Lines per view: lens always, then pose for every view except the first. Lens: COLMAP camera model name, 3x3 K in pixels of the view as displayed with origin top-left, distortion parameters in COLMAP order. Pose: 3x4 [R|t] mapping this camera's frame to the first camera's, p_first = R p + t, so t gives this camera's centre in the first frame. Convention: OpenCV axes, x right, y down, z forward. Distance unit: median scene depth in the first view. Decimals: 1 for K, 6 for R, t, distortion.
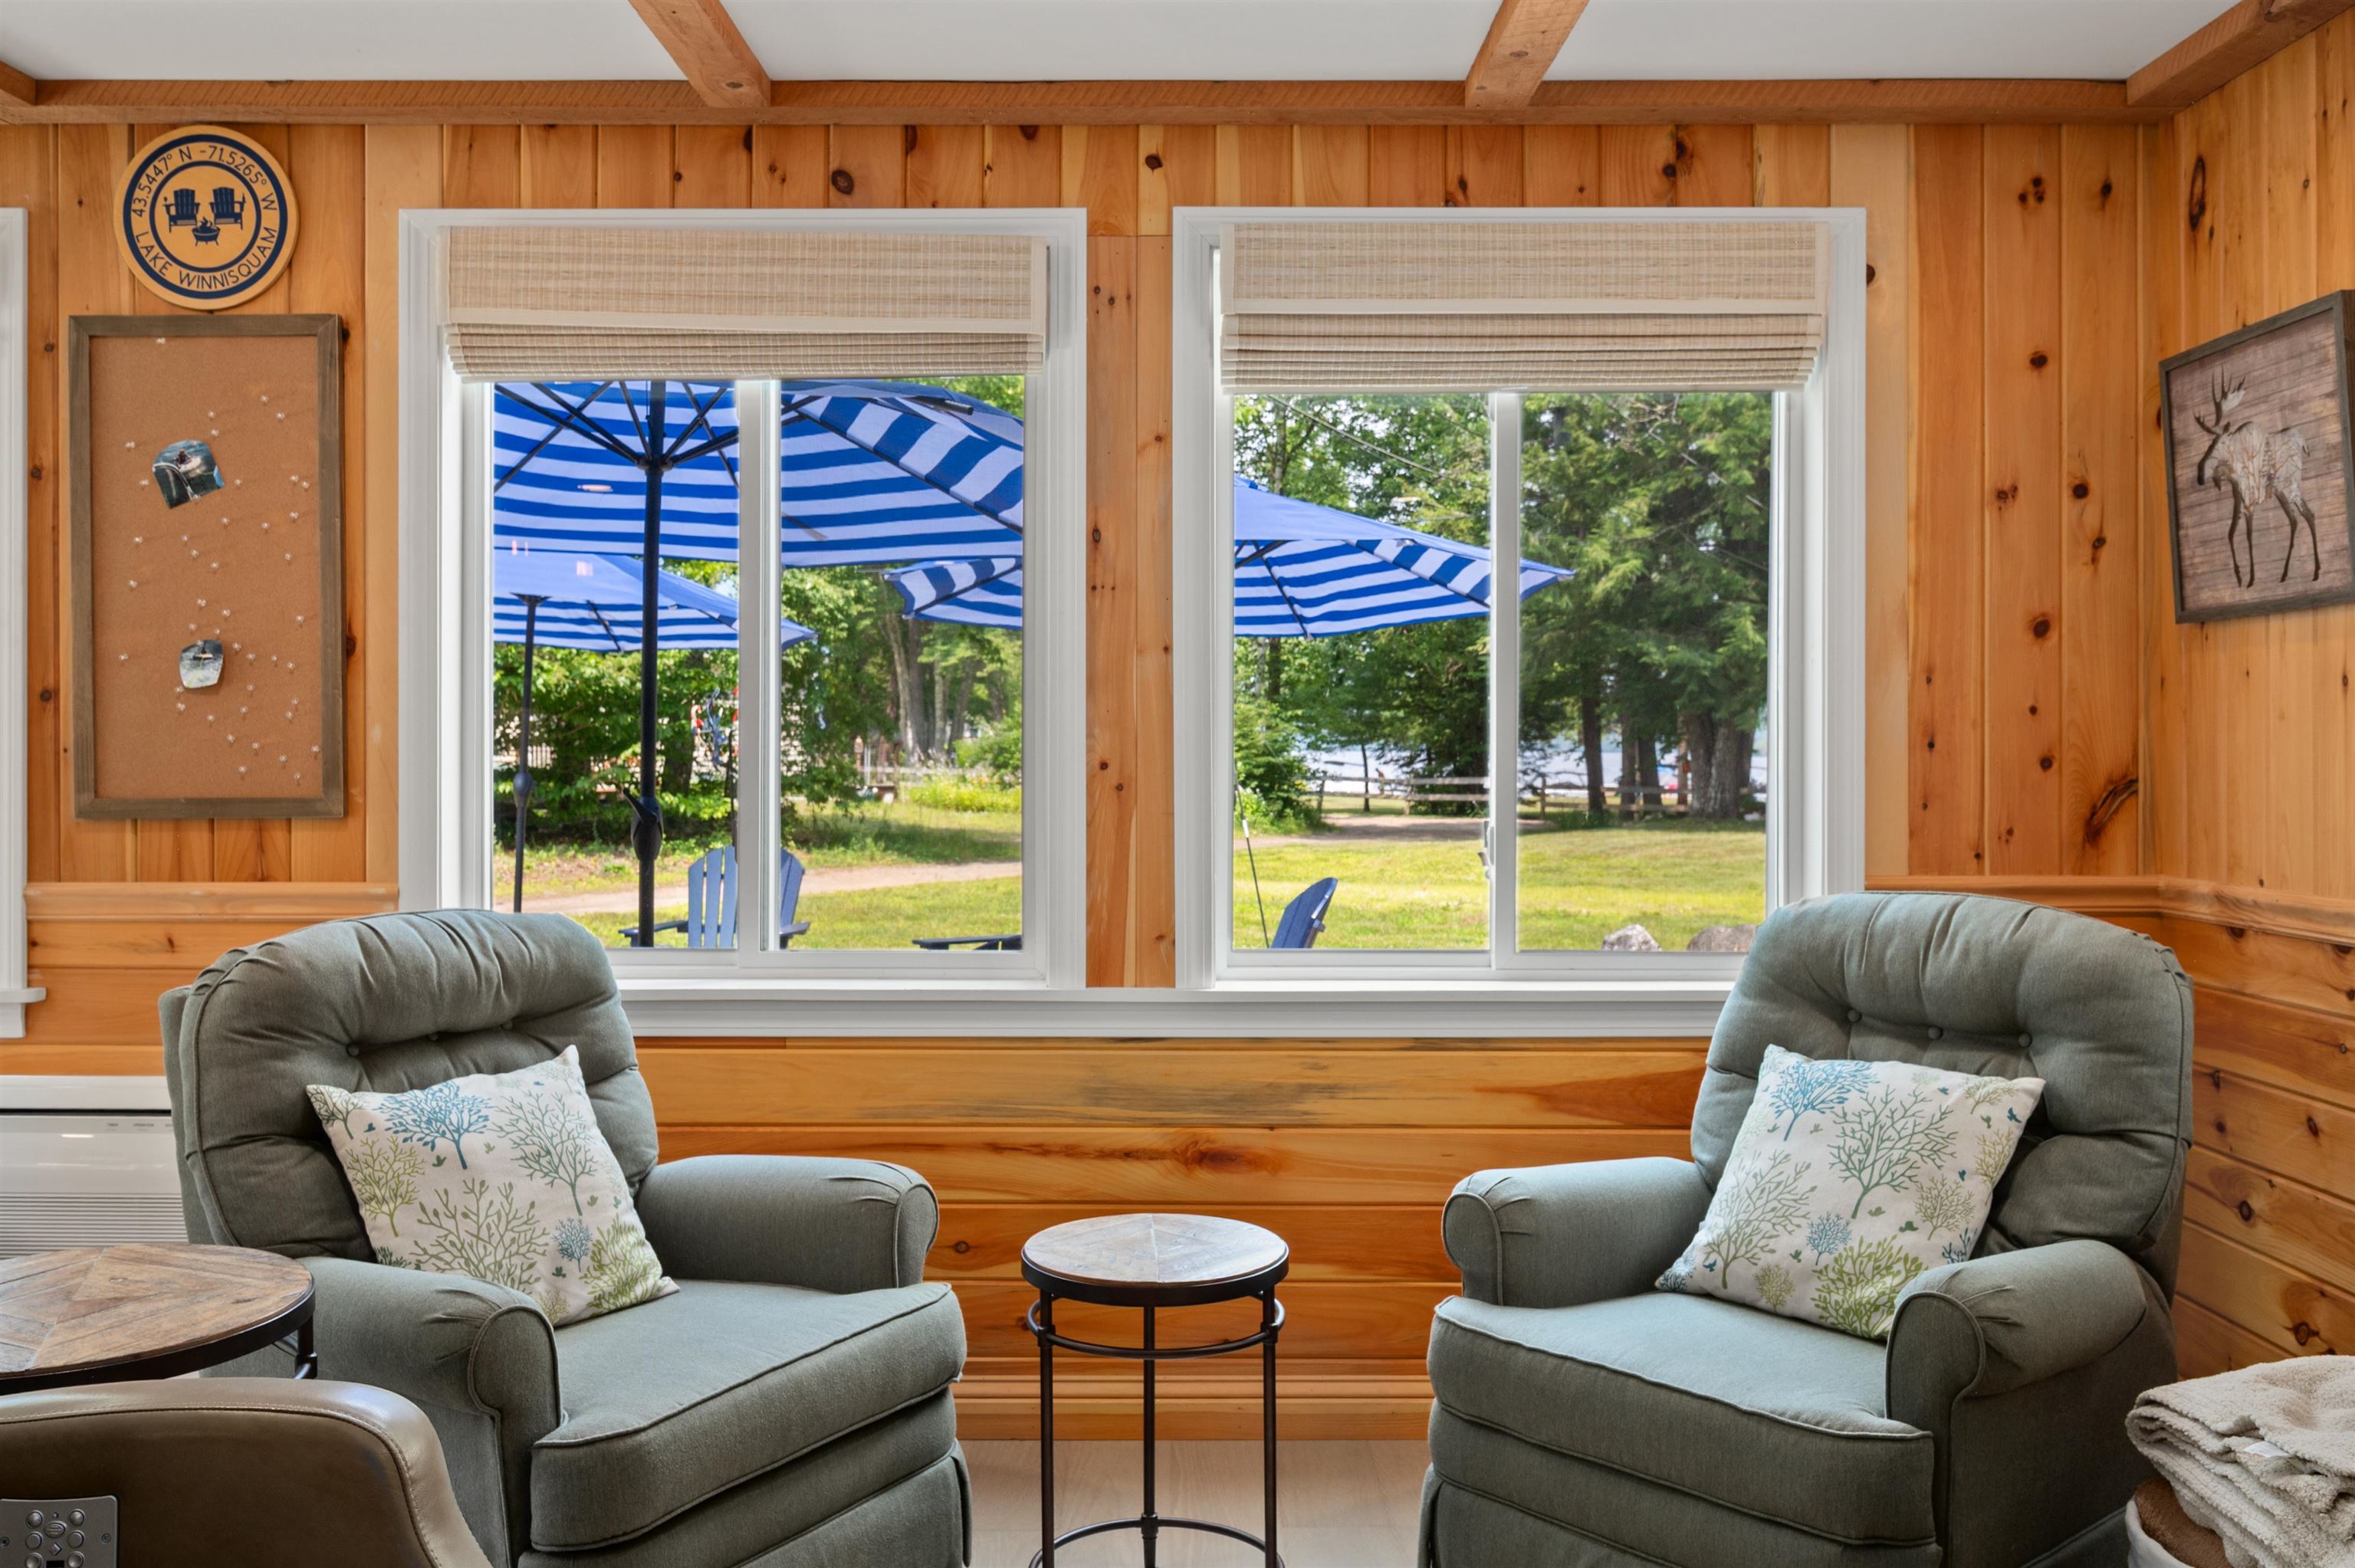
lens RADIAL K [[2063.8, 0, 1178.9], [0, 2063.8, 752.5], [0, 0, 1]] dist [-0.008113, 0.004122]
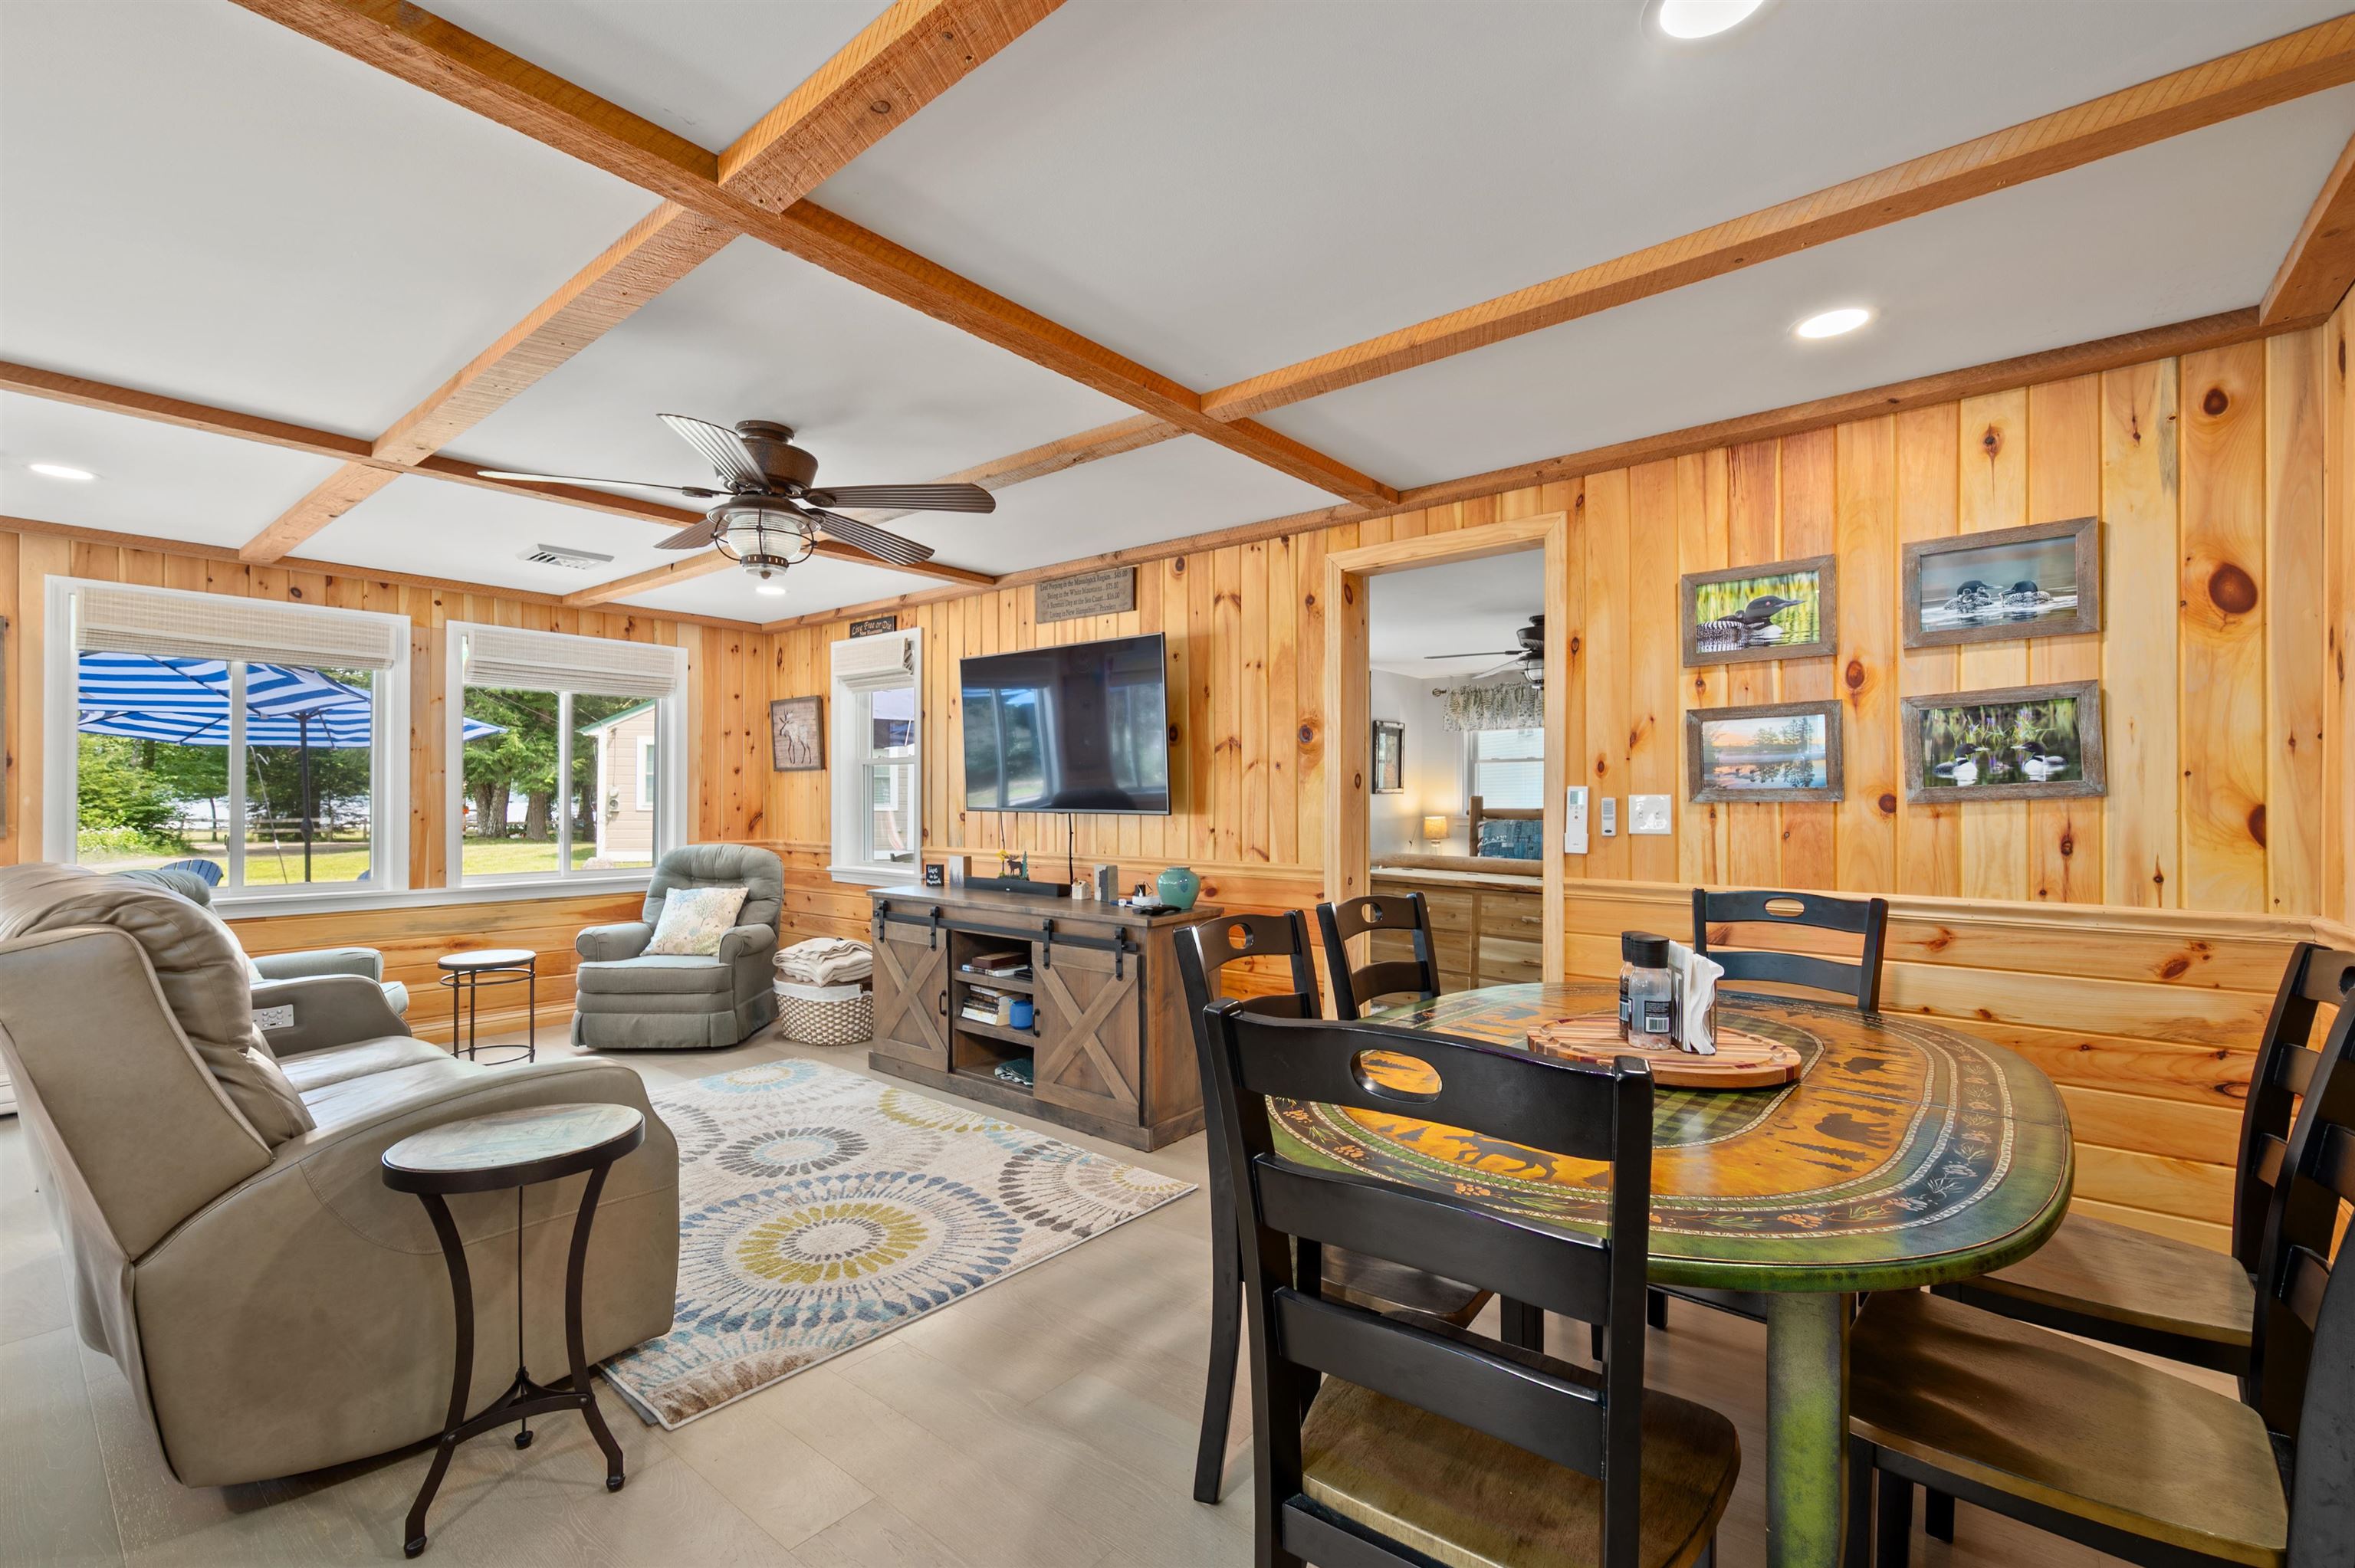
lens RADIAL K [[989.4, 0, 1177.5], [0, 989.4, 784.0], [0, 0, 1]] dist [-0.000606, -0.000071]
pose [[0.632674, 0.013131, 0.774307, -0.433229], [0.001026, 0.999841, -0.017794, -0.006806], [-0.774417, 0.012052, 0.632560, -0.688751]]
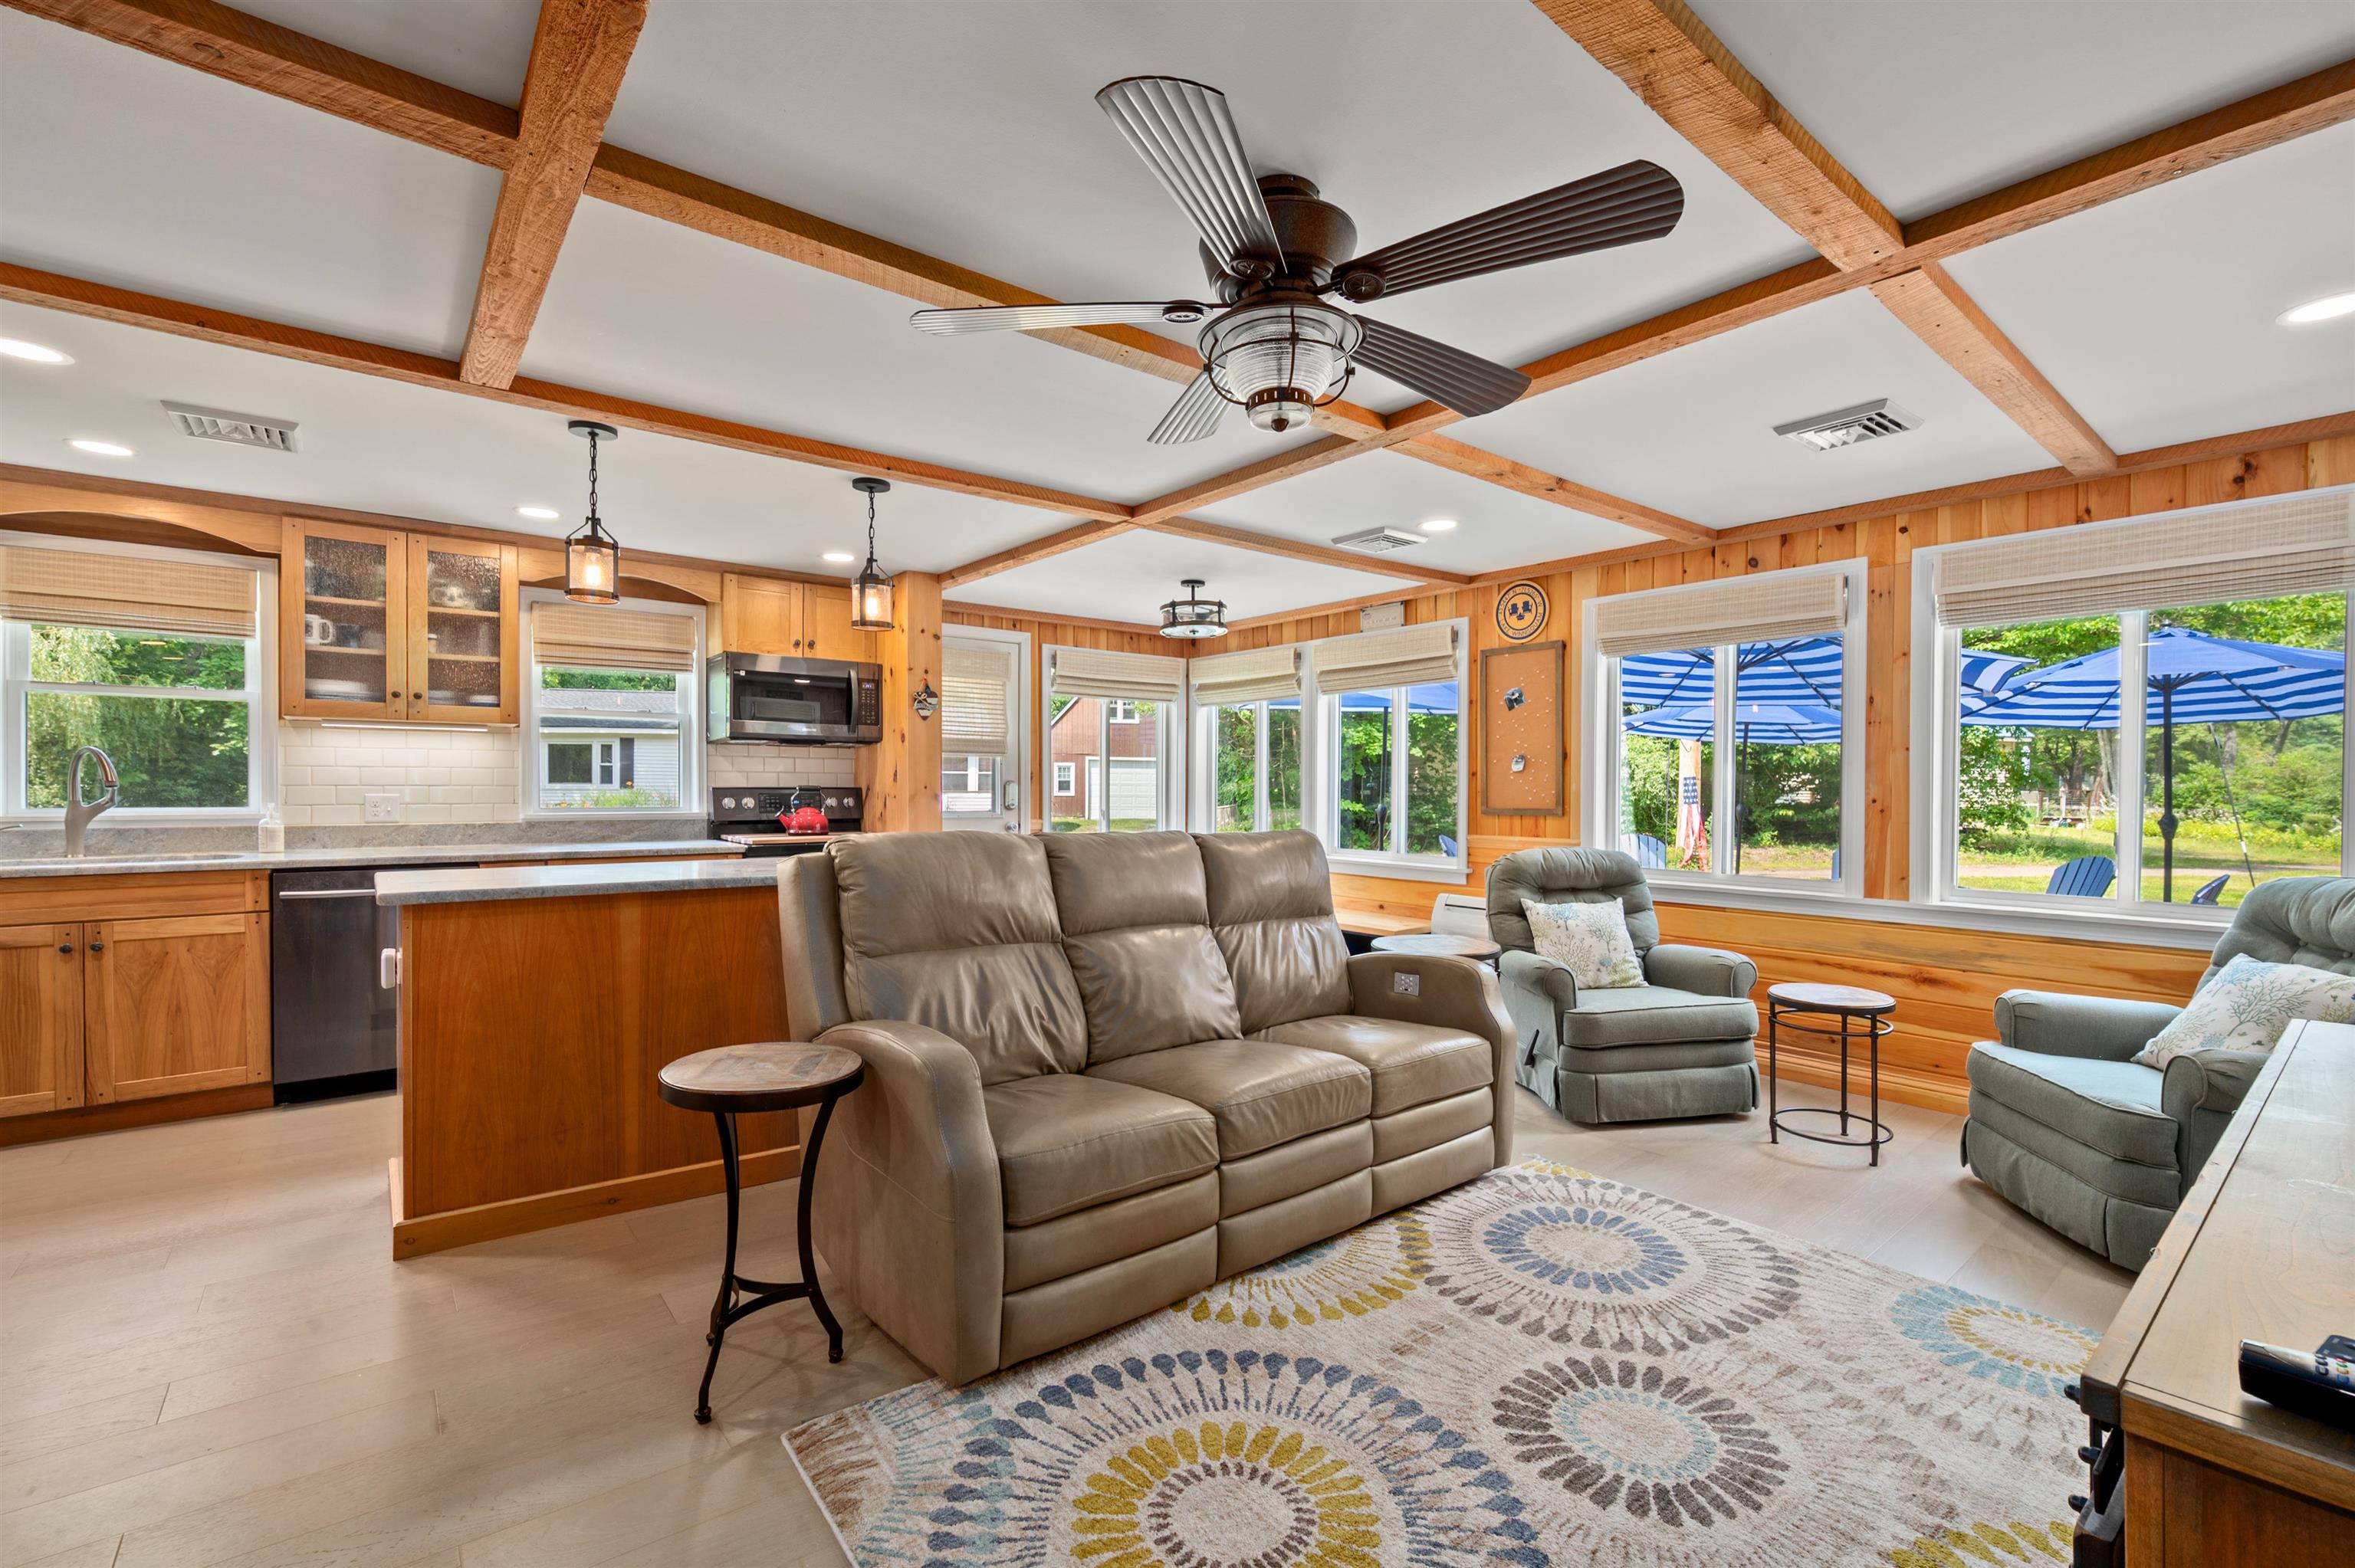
lens RADIAL K [[1021.6, 0, 1177.5], [0, 1021.6, 784.0], [0, 0, 1]] dist [0.003869, 0.000333]
pose [[0.631527, -0.000465, -0.775354, 0.354432], [-0.006777, 0.999958, -0.006119, -0.000375], [0.775324, 0.009119, 0.631498, -0.306326]]
